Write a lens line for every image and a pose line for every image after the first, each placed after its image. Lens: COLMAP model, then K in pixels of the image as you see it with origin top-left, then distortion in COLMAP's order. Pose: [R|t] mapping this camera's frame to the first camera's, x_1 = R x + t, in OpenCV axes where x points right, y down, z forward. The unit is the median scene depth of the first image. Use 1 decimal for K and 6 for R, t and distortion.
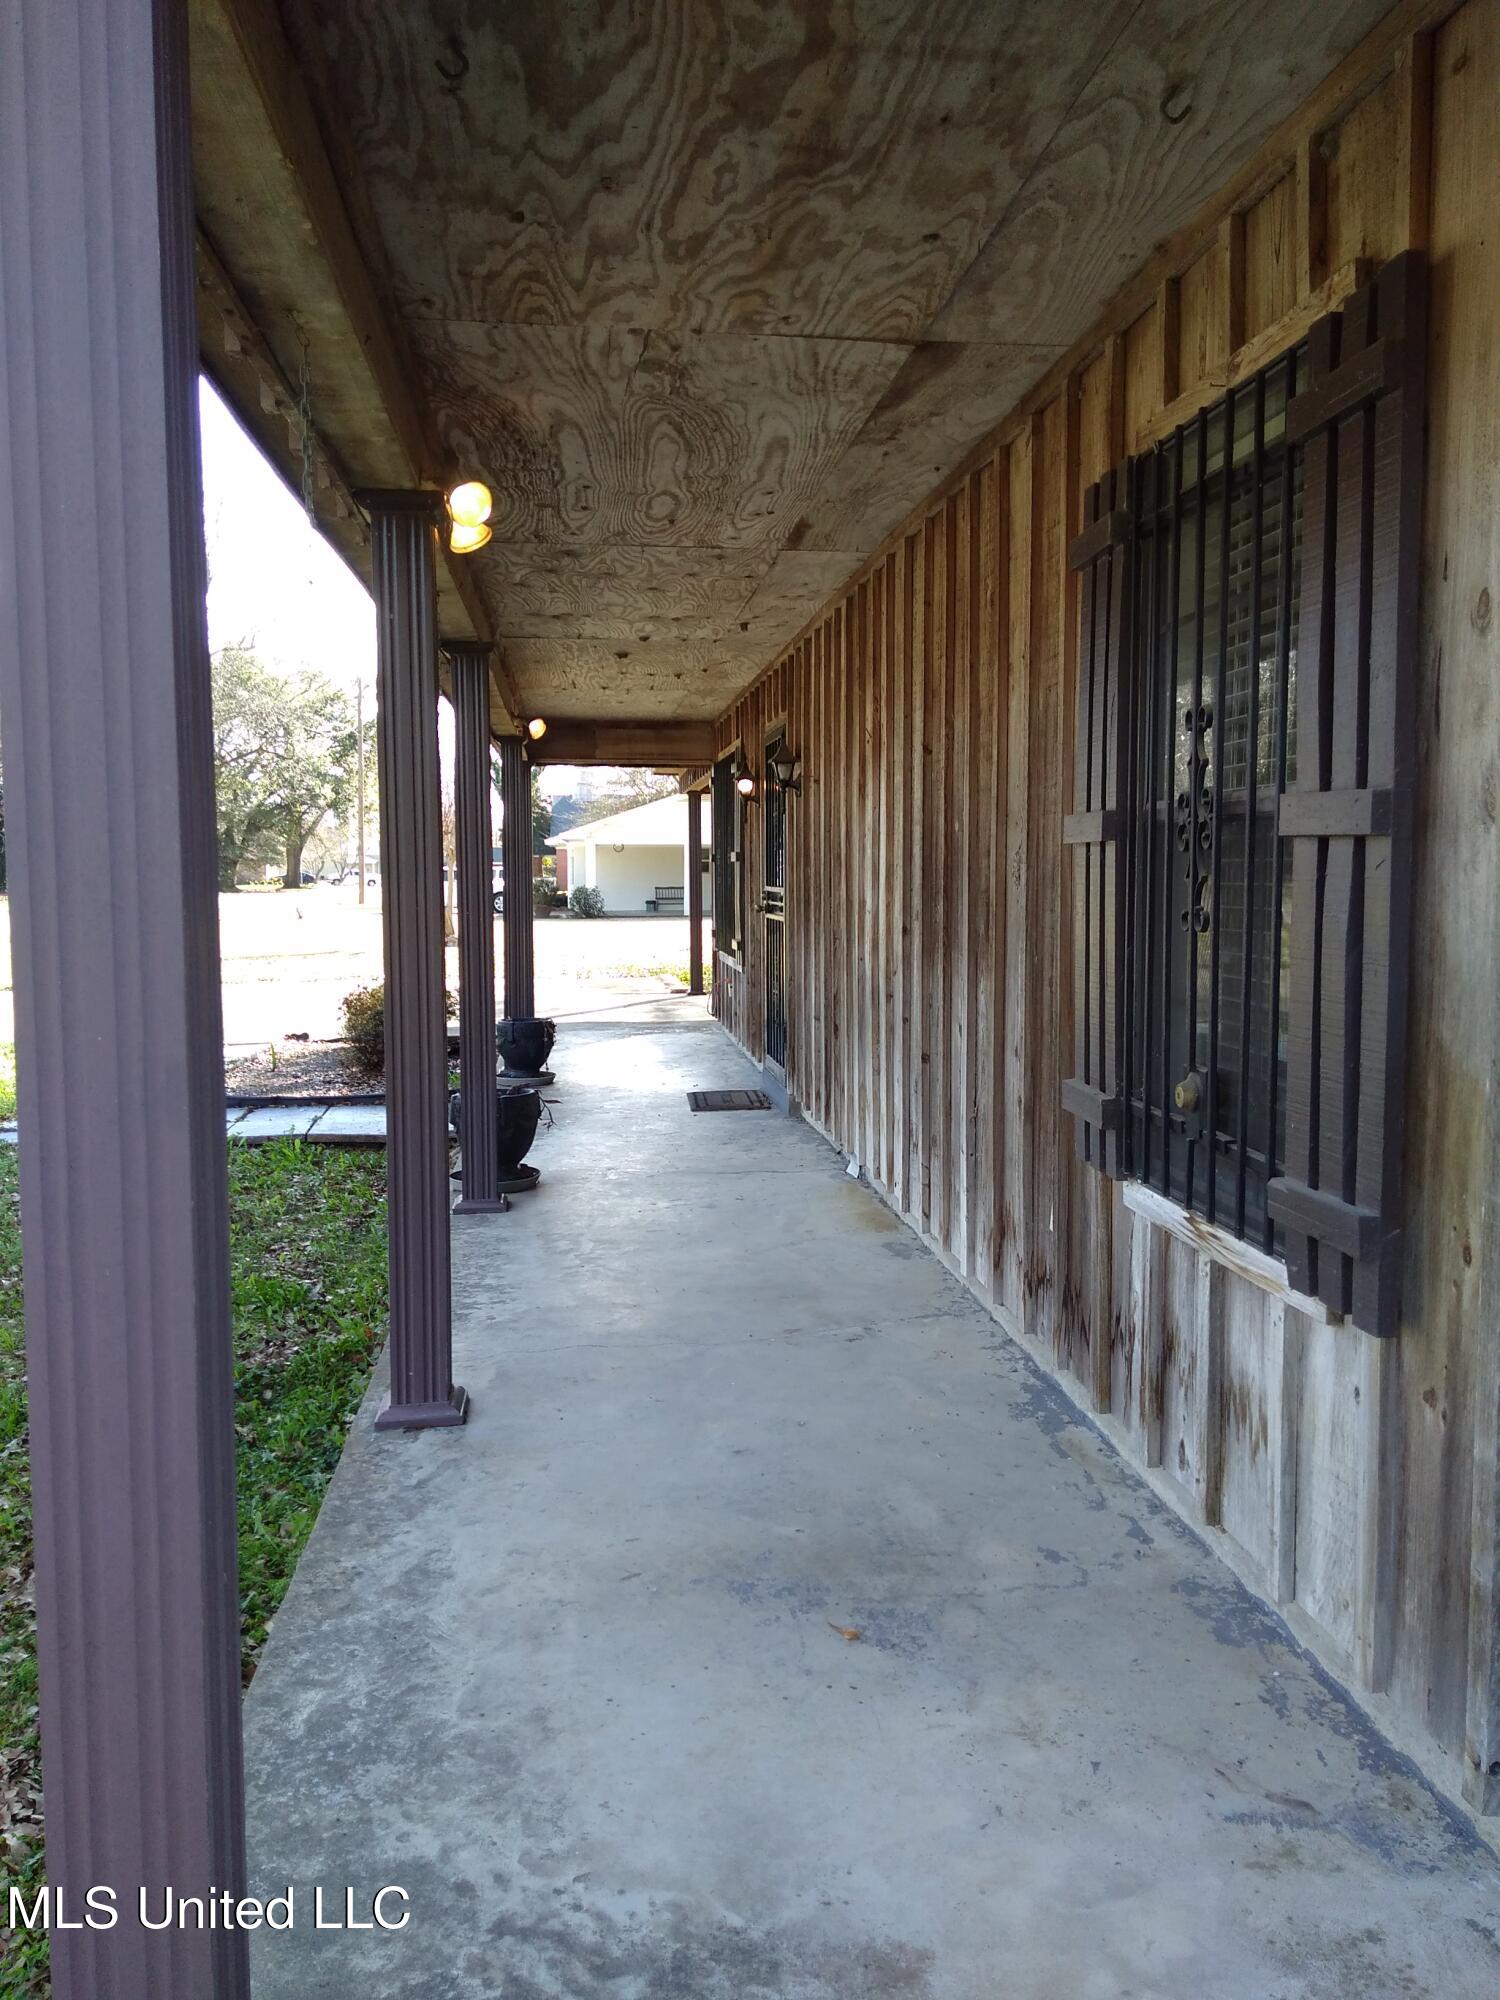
lens RADIAL K [[1588.4, 0, 747.7], [0, 1588.4, 1000.0], [0, 0, 1]] dist [0.040350, -0.018109]
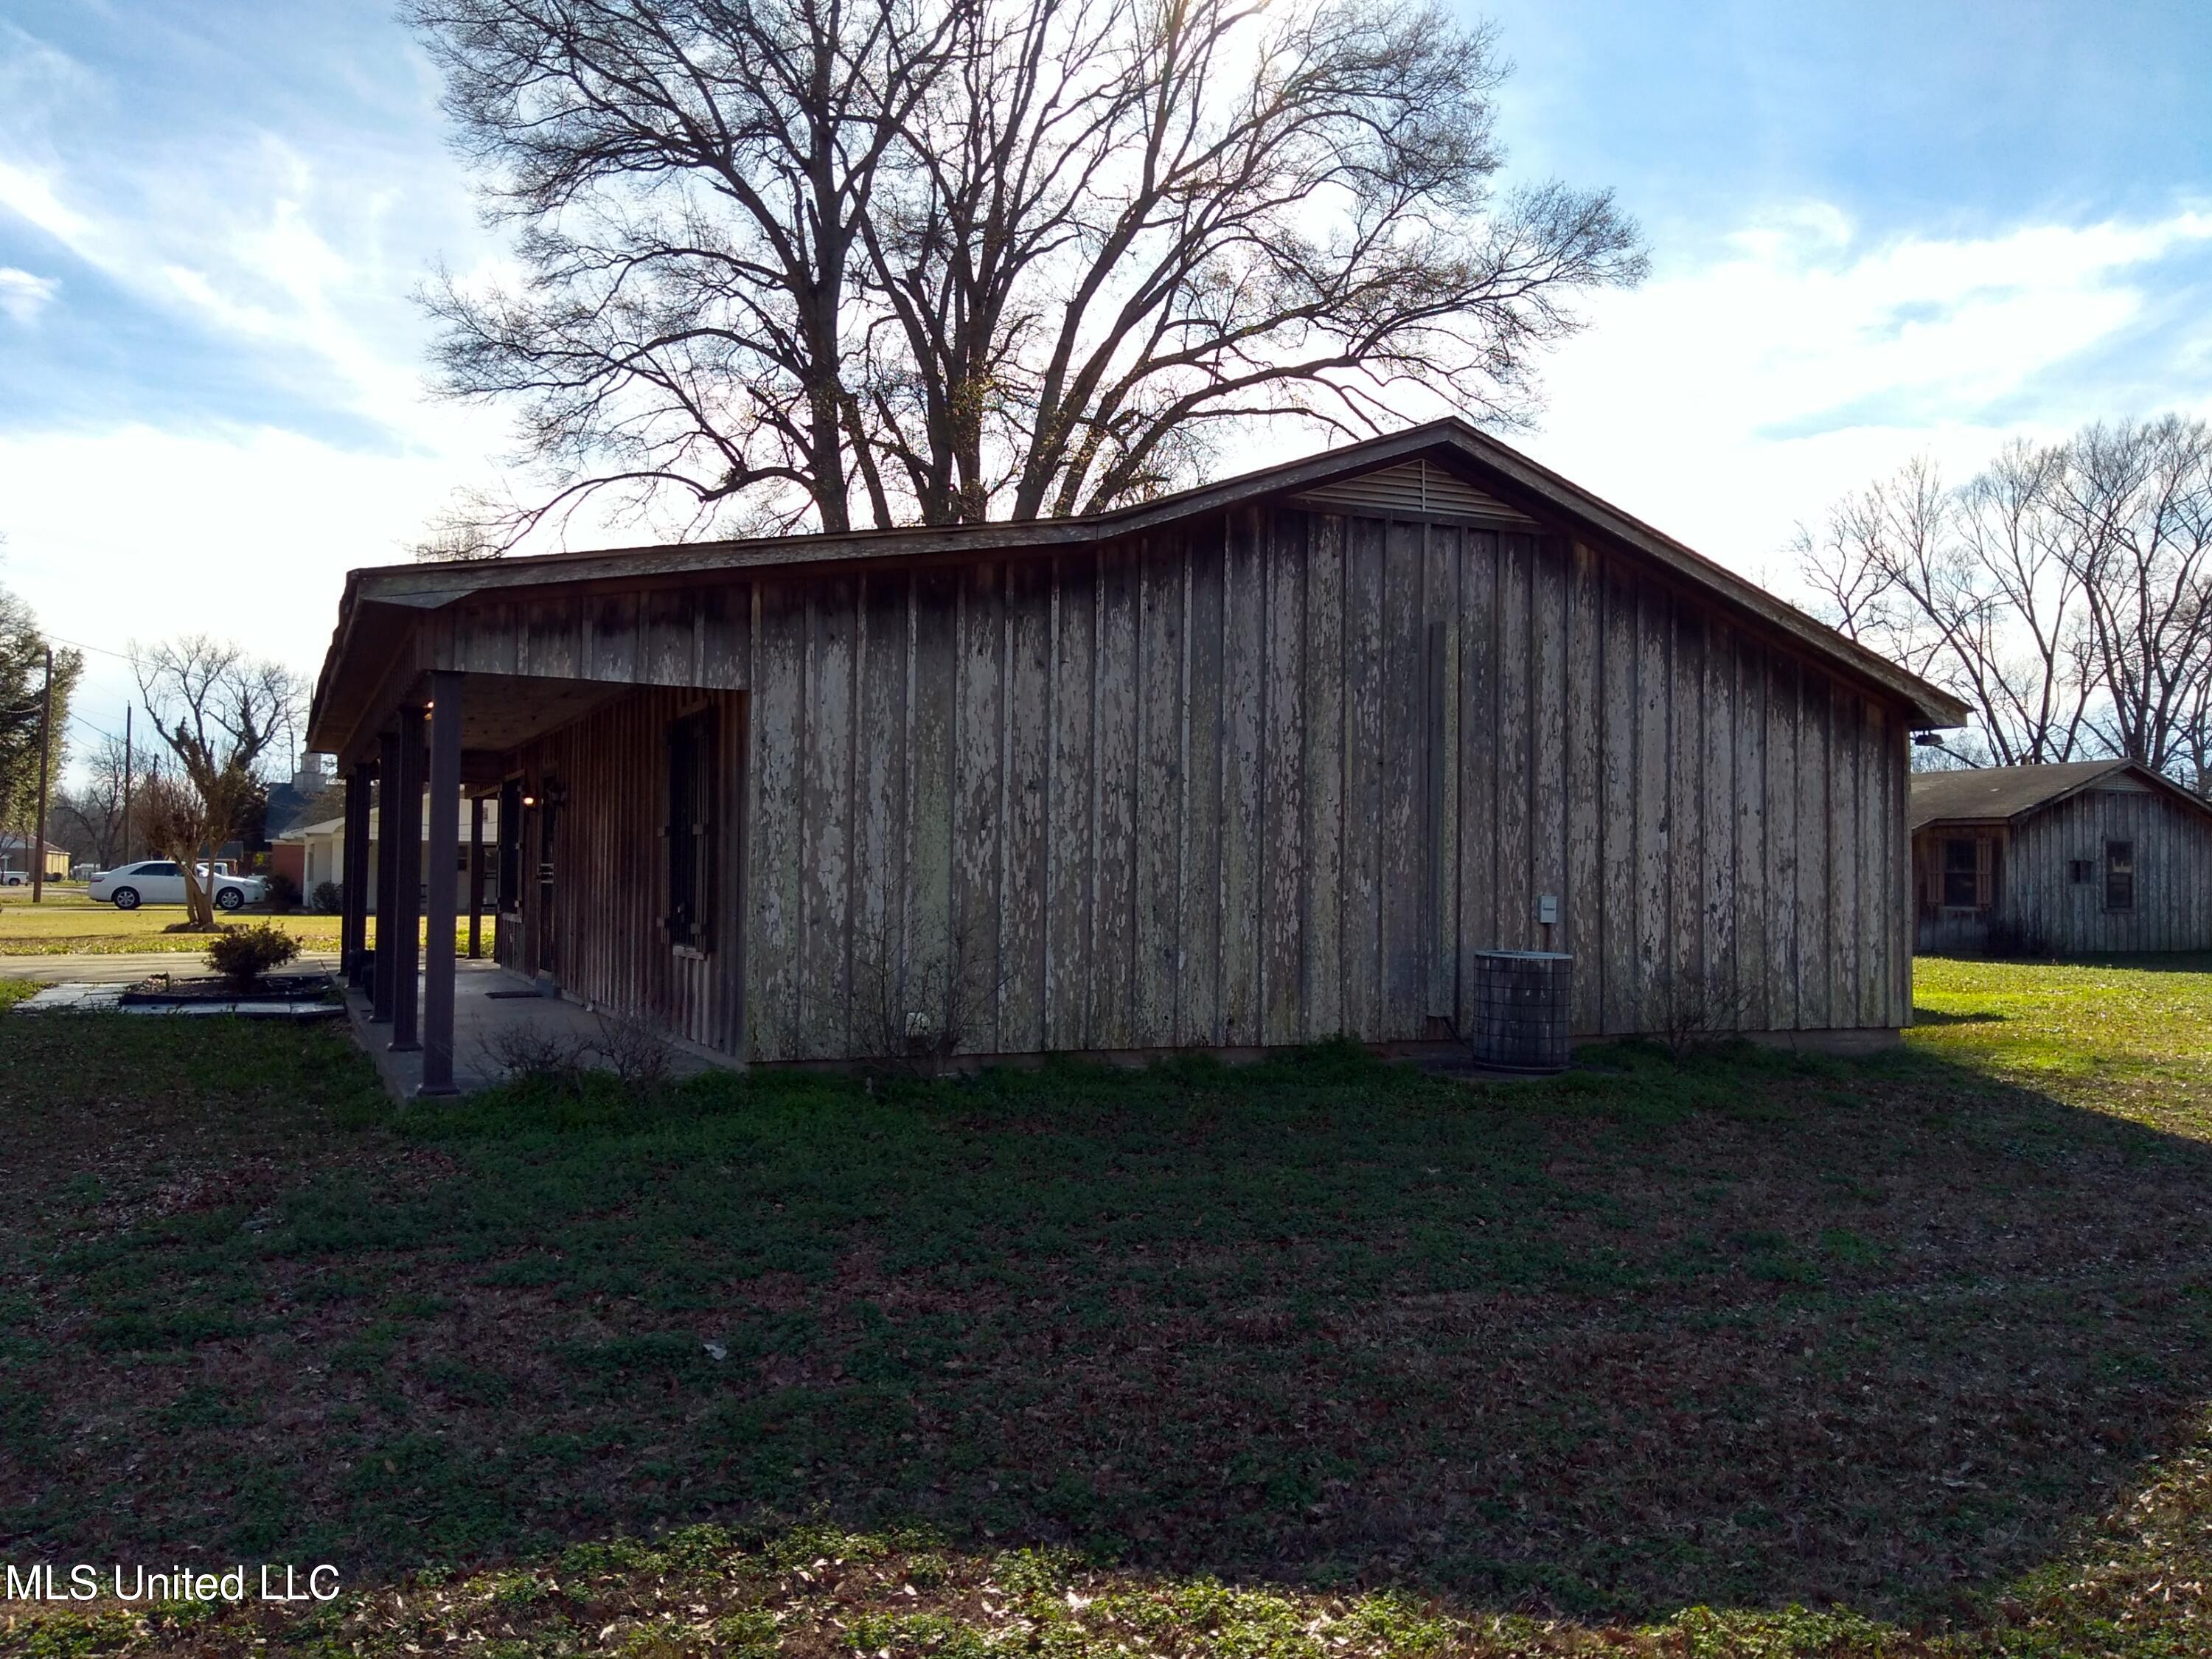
lens RADIAL K [[1756.8, 0, 1117.6], [0, 1756.8, 833.1], [0, 0, 1]] dist [0.040350, -0.018109]
pose [[0.944173, 0.021044, 0.328777, -0.027371], [0.014361, 0.994380, -0.104889, 0.101050], [-0.329137, 0.103755, 0.938565, -0.940328]]
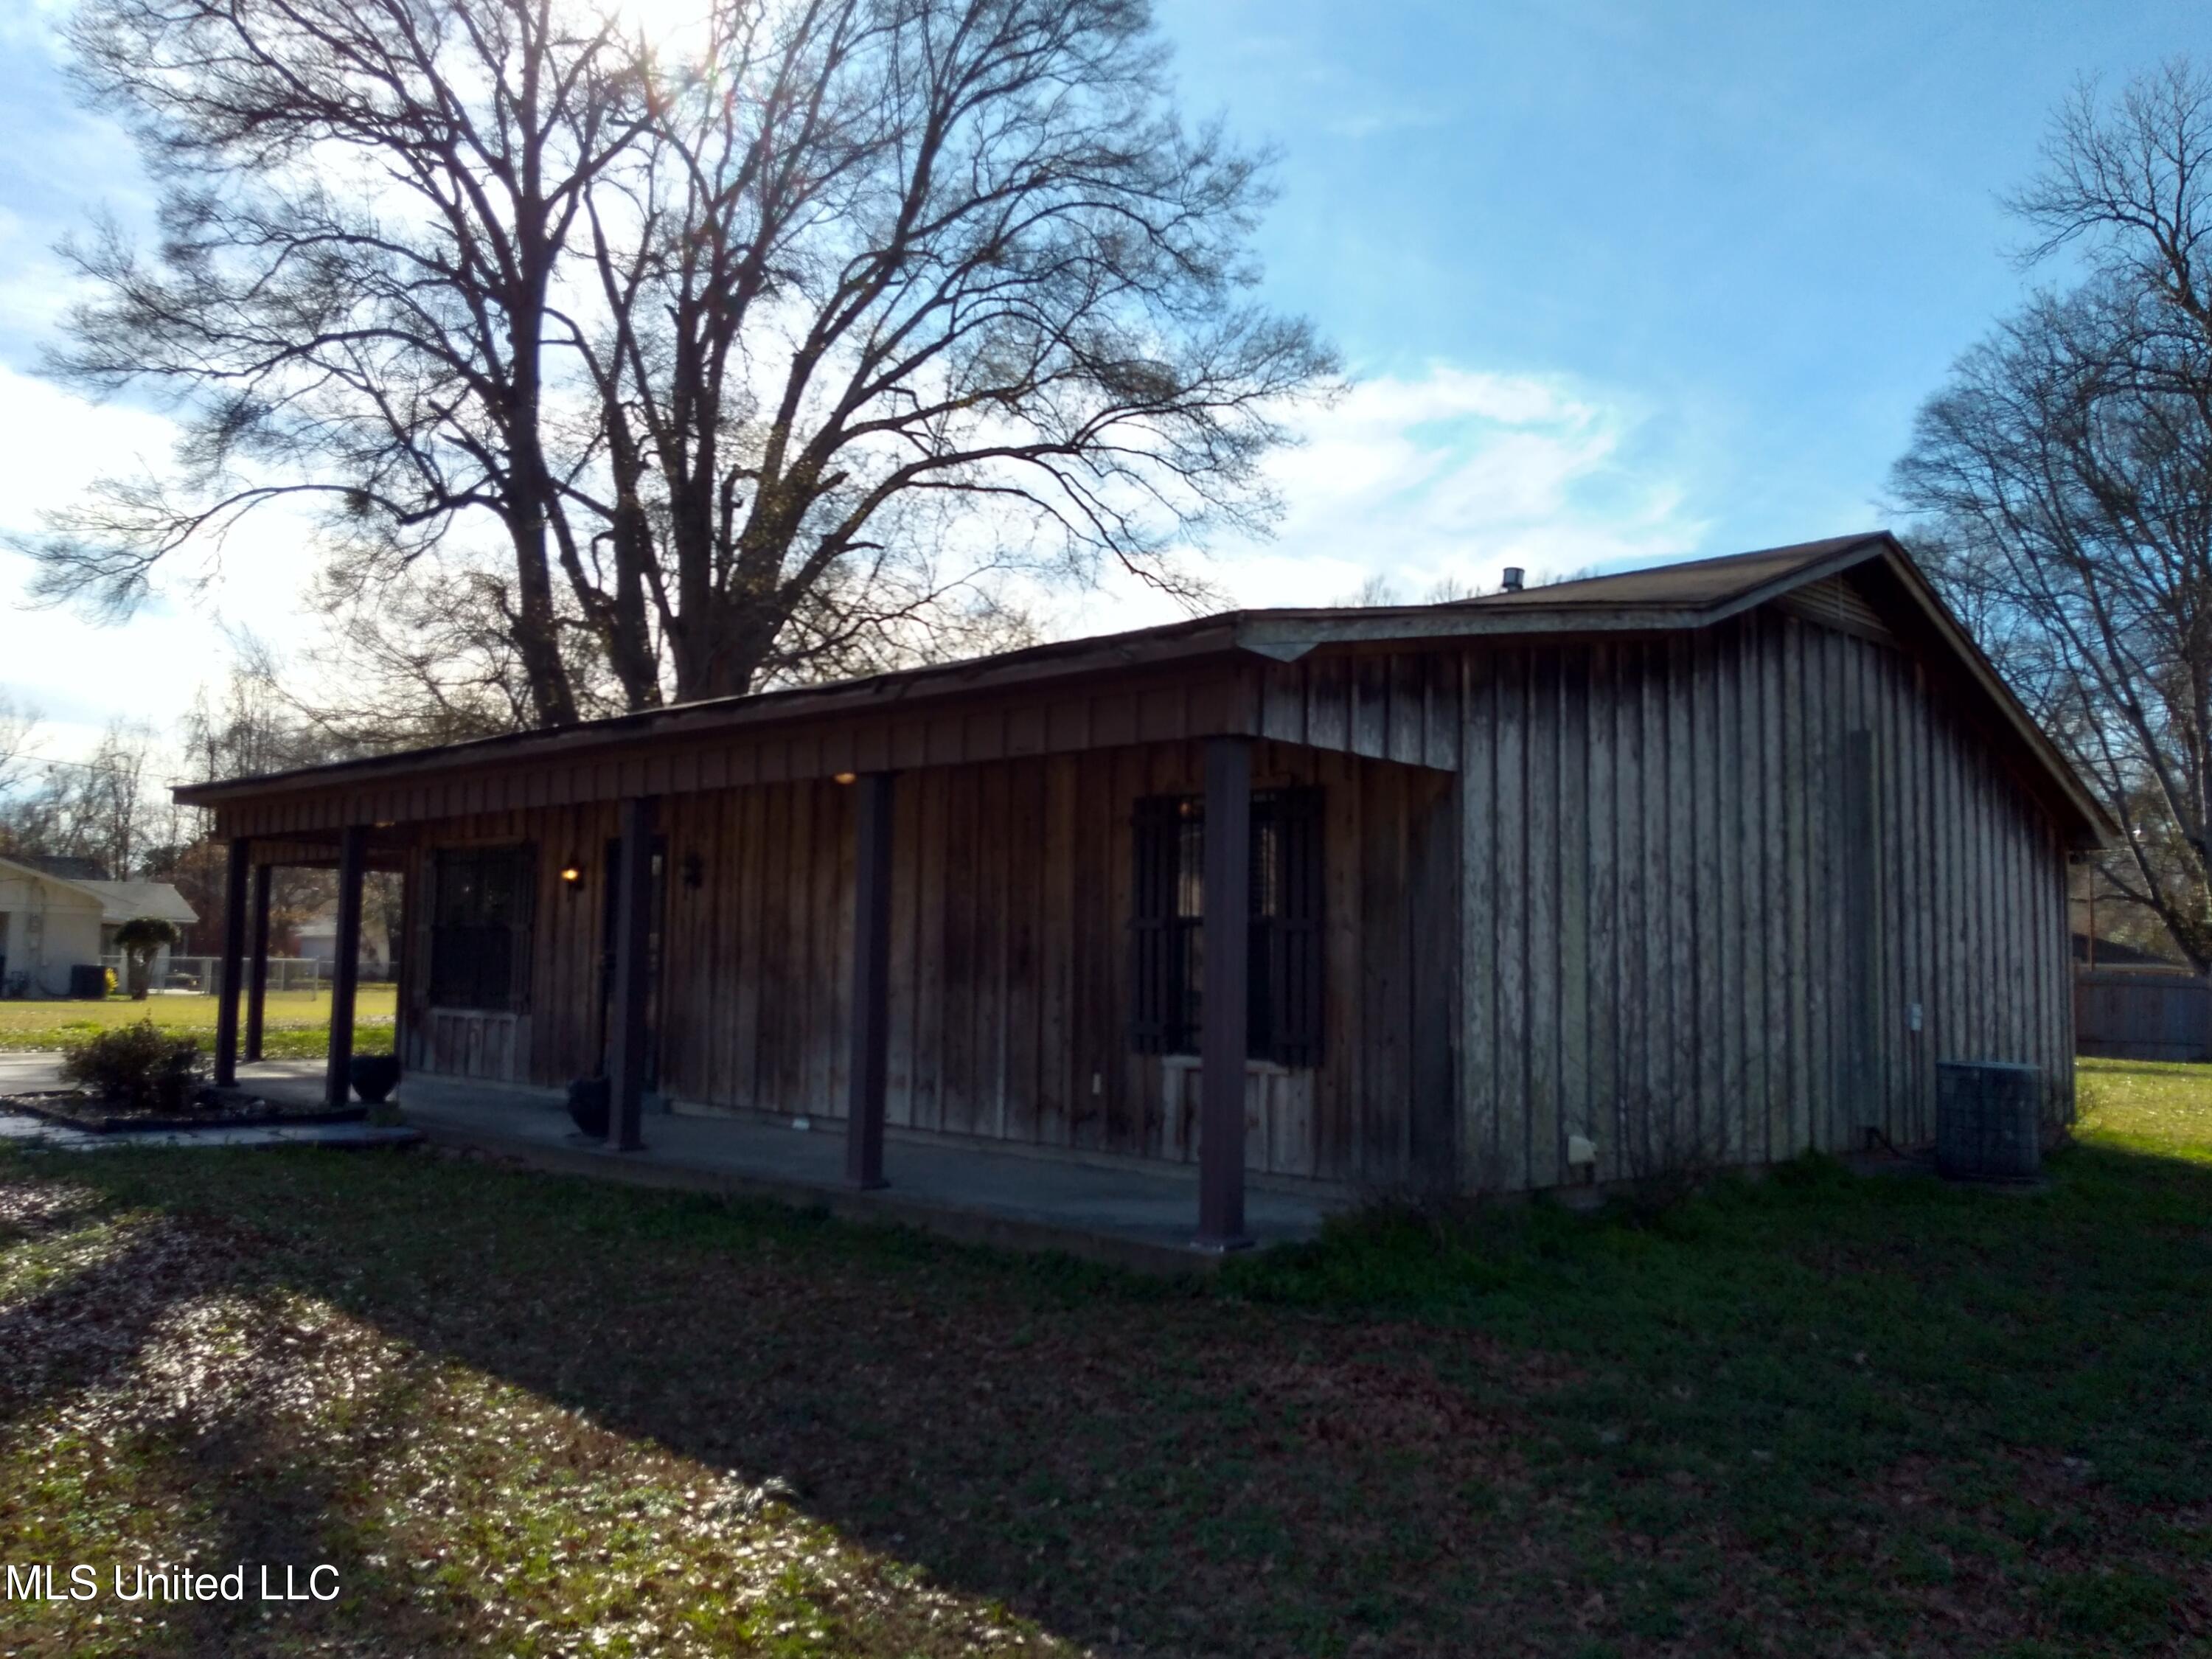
lens RADIAL K [[1756.8, 0, 1107.9], [0, 1756.8, 824.2], [0, 0, 1]] dist [0.040350, -0.018109]
pose [[0.776187, 0.070082, 0.626596, -0.636293], [0.029410, 0.988697, -0.147014, 0.059520], [-0.629816, 0.132539, 0.765353, -0.461860]]
